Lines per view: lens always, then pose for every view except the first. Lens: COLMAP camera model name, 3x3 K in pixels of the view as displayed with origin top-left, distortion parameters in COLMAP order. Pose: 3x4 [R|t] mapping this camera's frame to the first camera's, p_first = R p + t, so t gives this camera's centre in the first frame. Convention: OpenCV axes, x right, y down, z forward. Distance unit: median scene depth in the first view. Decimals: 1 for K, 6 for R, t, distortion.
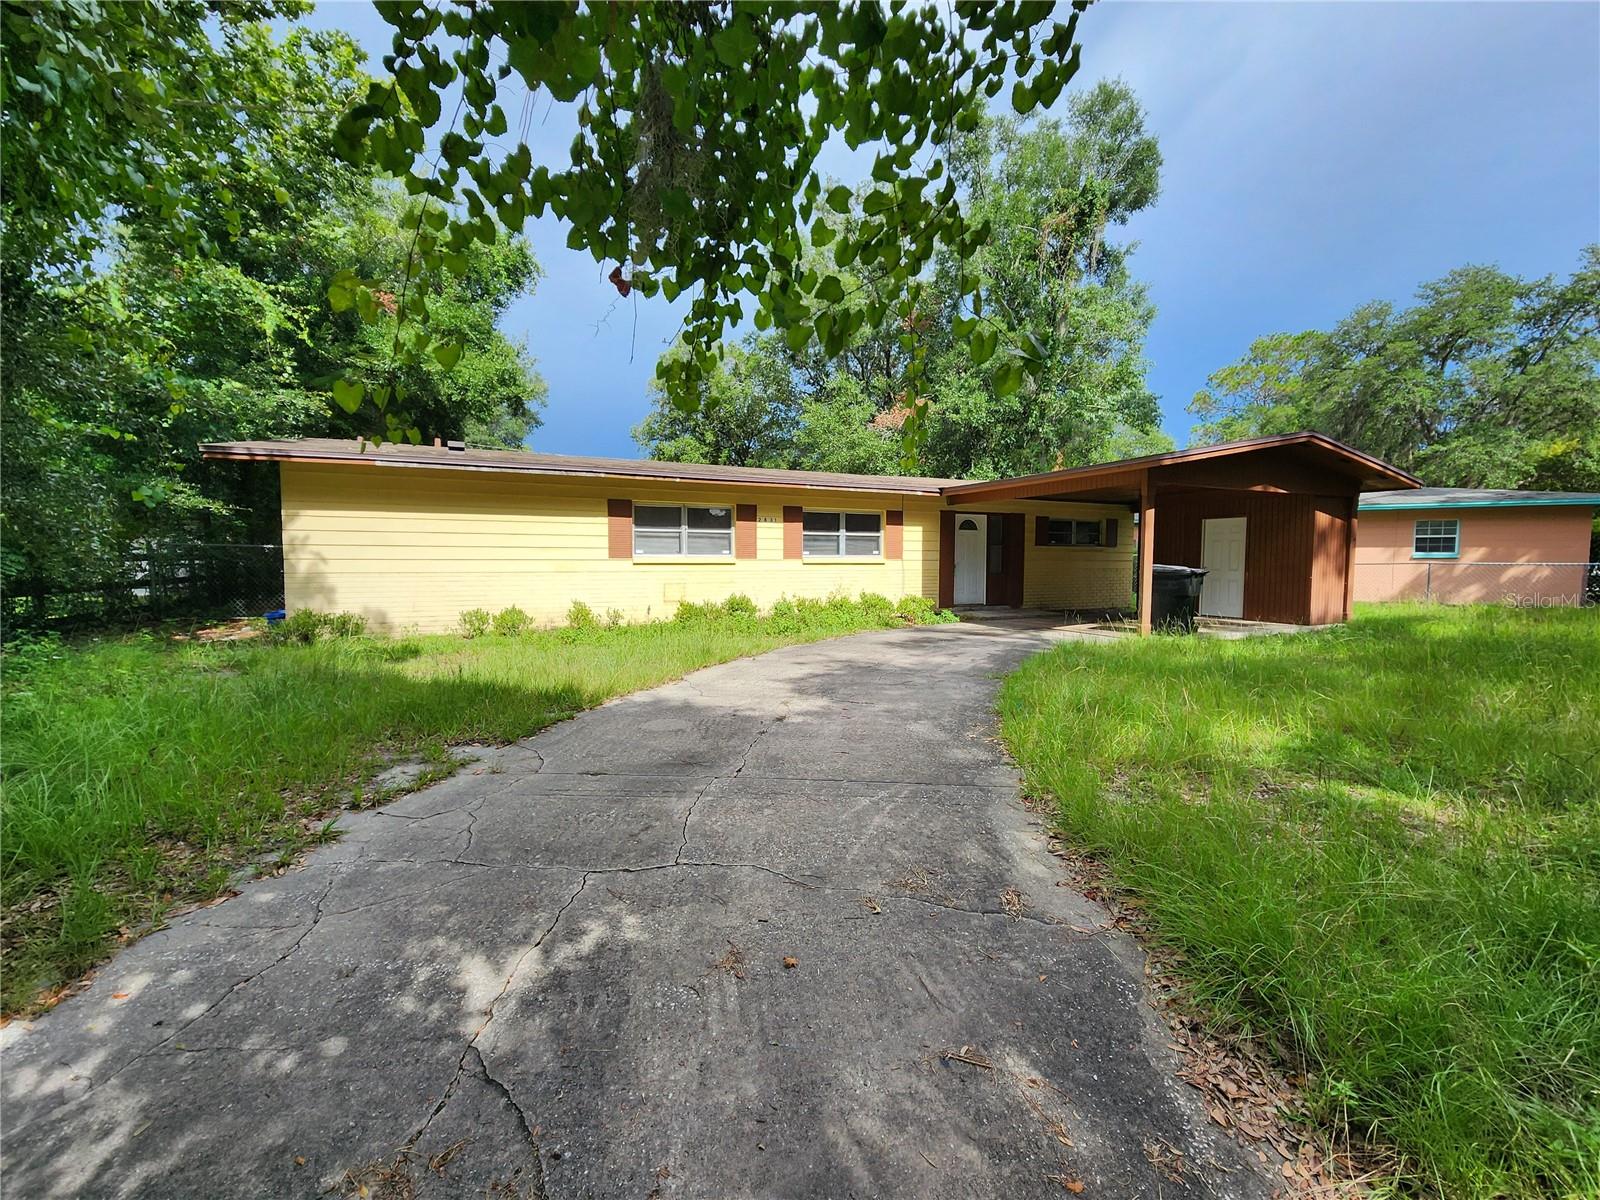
lens RADIAL K [[657.8, 0, 800.7], [0, 657.8, 597.9], [0, 0, 1]] dist [0.000854, 0.000282]
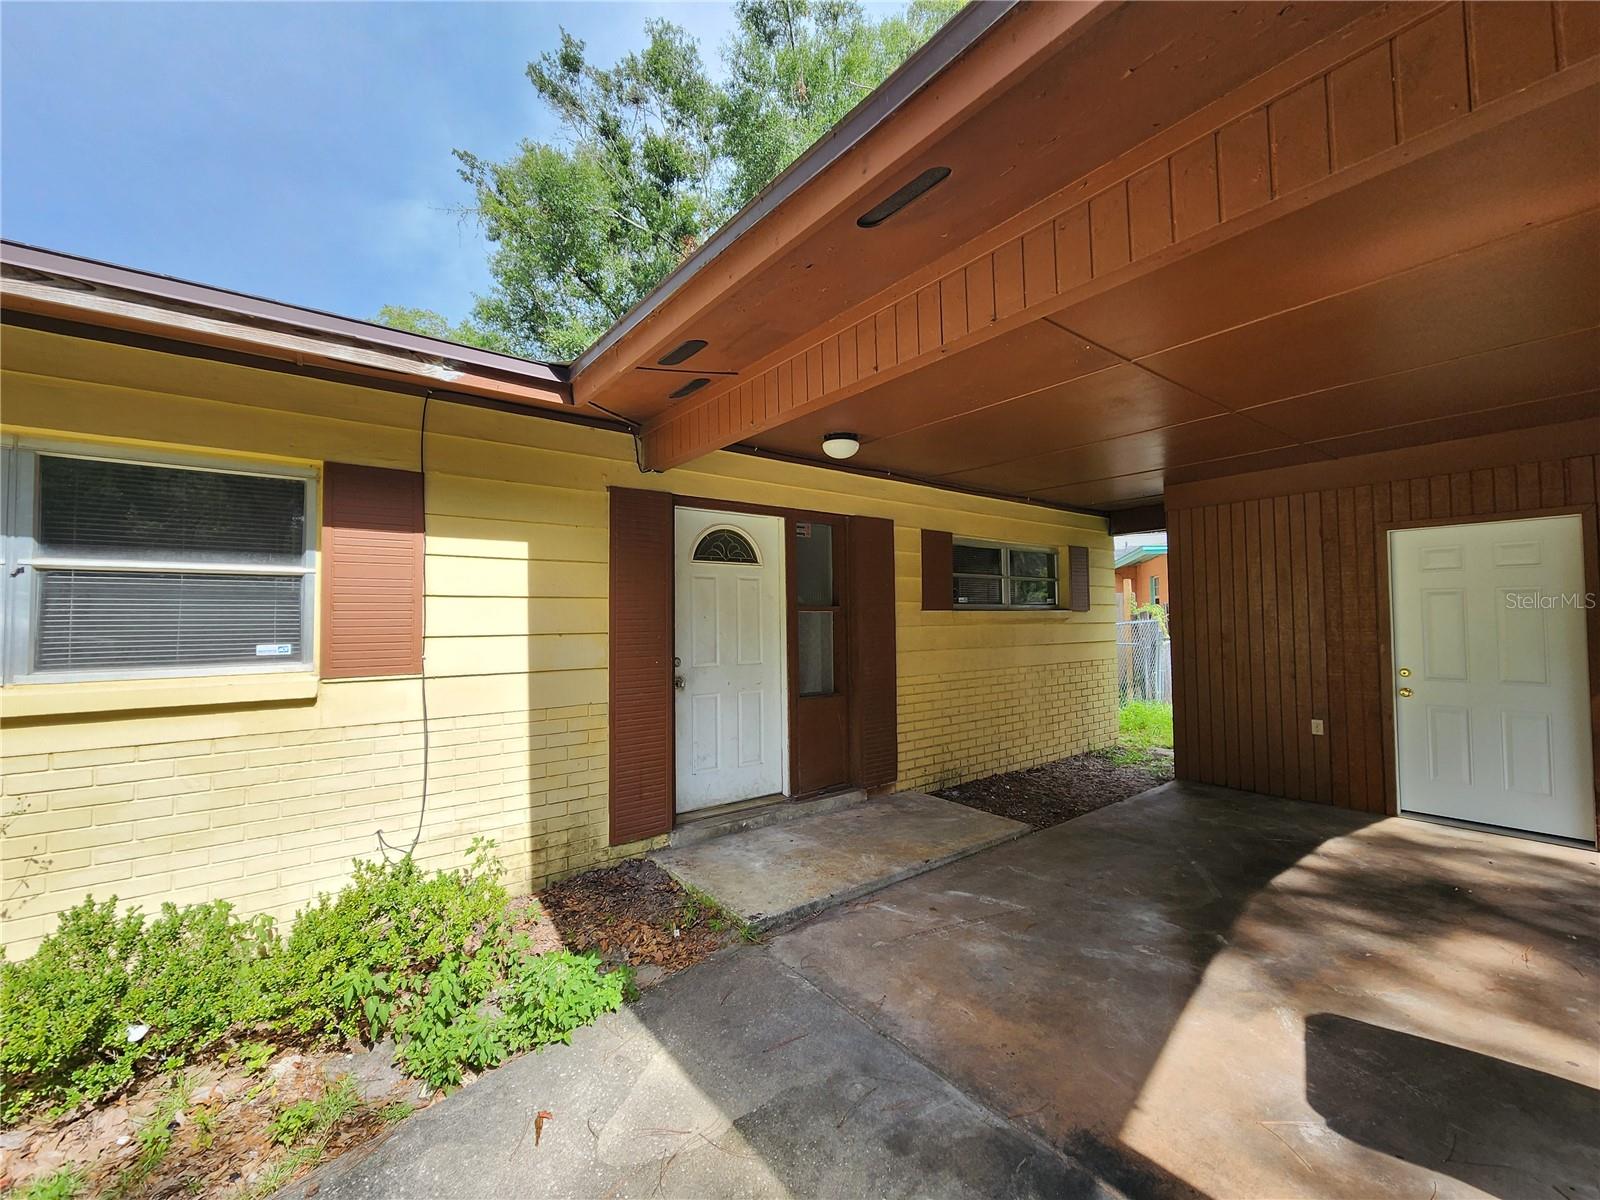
lens RADIAL K [[657.8, 0, 800.7], [0, 657.8, 597.9], [0, 0, 1]] dist [0.000854, 0.000282]
pose [[0.975554, -0.004286, 0.219717, 0.236454], [0.024518, 0.995690, -0.089441, -0.061693], [-0.218386, 0.092641, 0.971455, 0.740647]]
